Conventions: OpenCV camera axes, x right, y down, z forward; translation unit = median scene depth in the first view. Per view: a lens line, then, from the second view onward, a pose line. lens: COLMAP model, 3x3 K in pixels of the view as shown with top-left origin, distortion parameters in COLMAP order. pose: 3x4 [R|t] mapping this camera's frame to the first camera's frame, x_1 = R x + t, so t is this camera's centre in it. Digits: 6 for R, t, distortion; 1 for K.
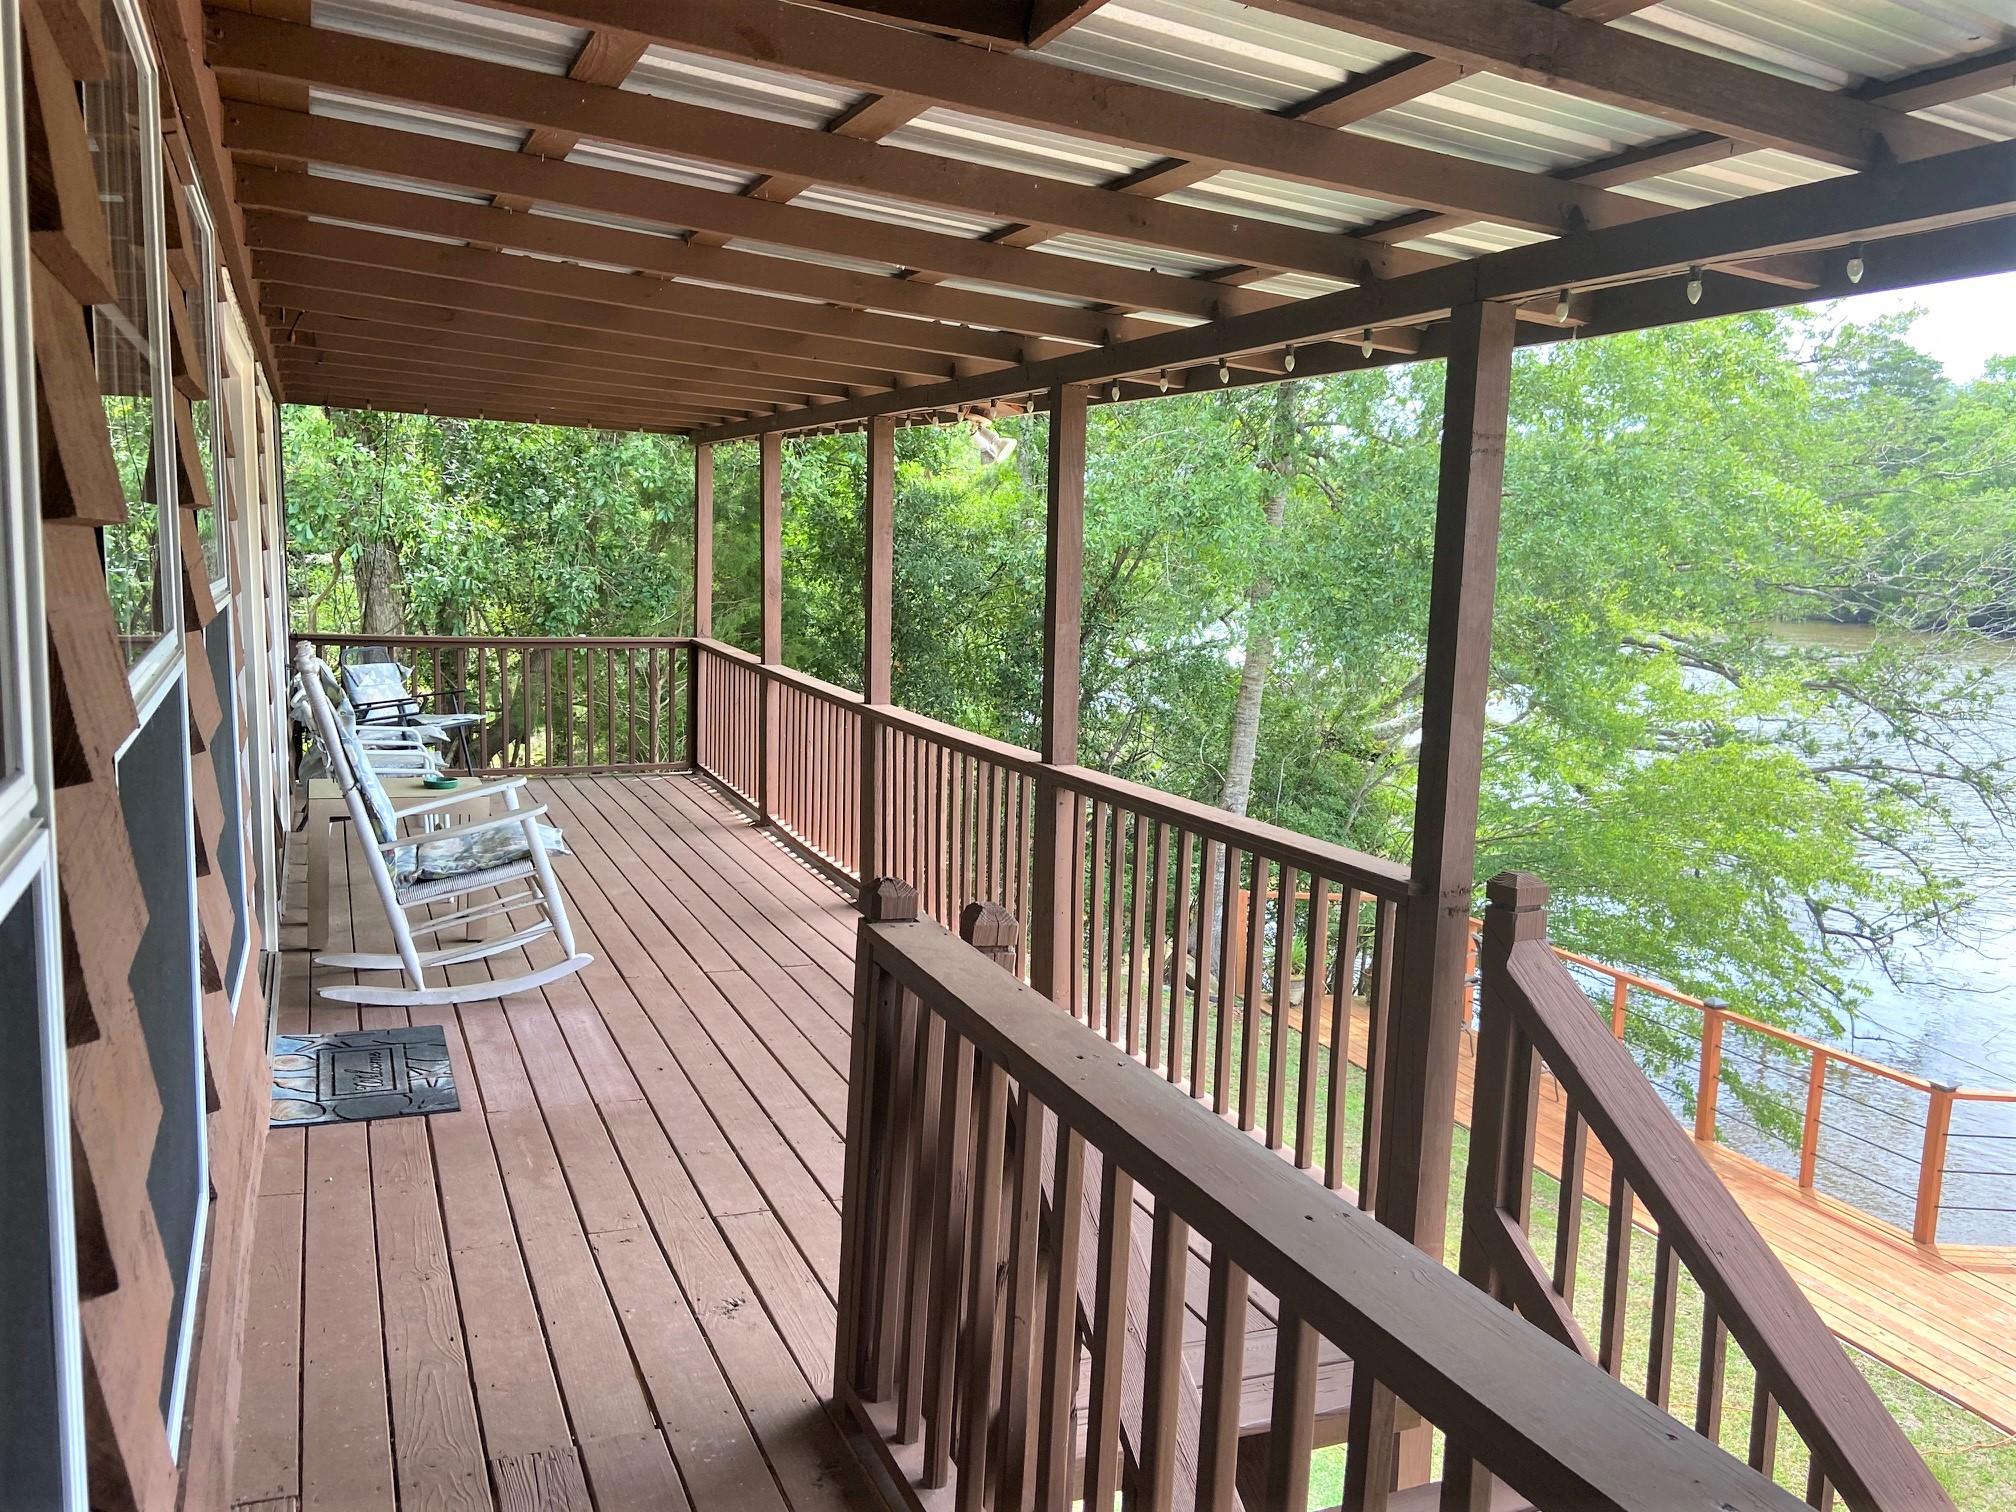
lens RADIAL K [[1512.1, 0, 1003.2], [0, 1512.1, 740.0], [0, 0, 1]] dist [0.113019, -0.142733]
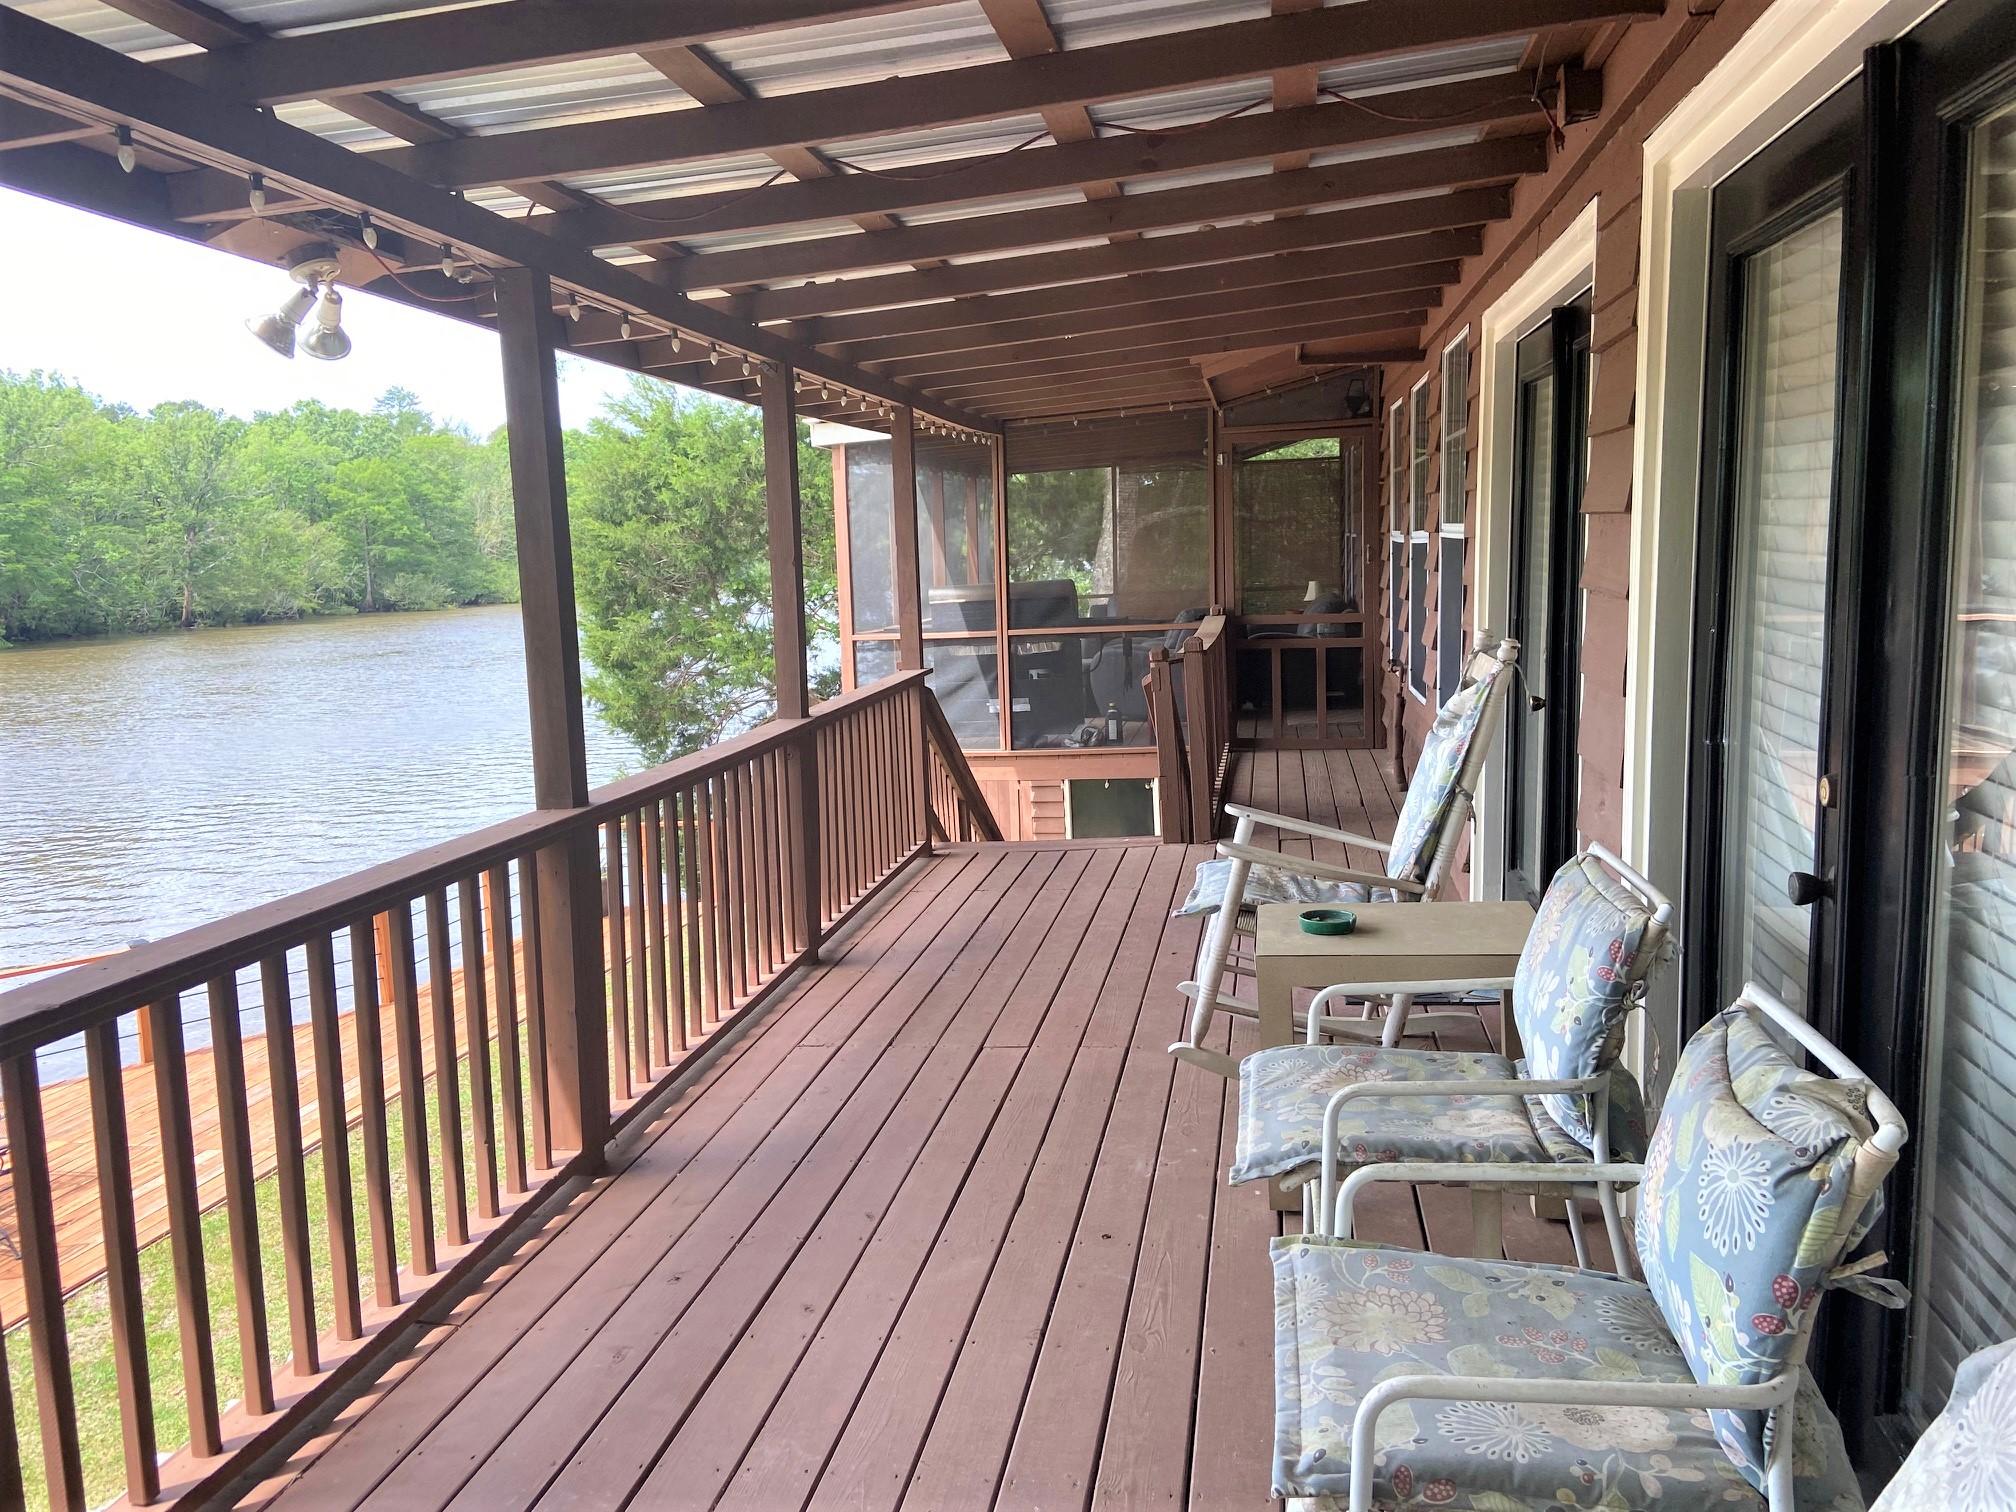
lens RADIAL K [[1512.1, 0, 1003.2], [0, 1512.1, 740.0], [0, 0, 1]] dist [0.113019, -0.142733]
pose [[-0.825554, -0.082434, 0.558270, -0.621494], [0.075589, 0.964206, 0.254153, -0.210086], [-0.559238, 0.252016, -0.789773, 1.605947]]
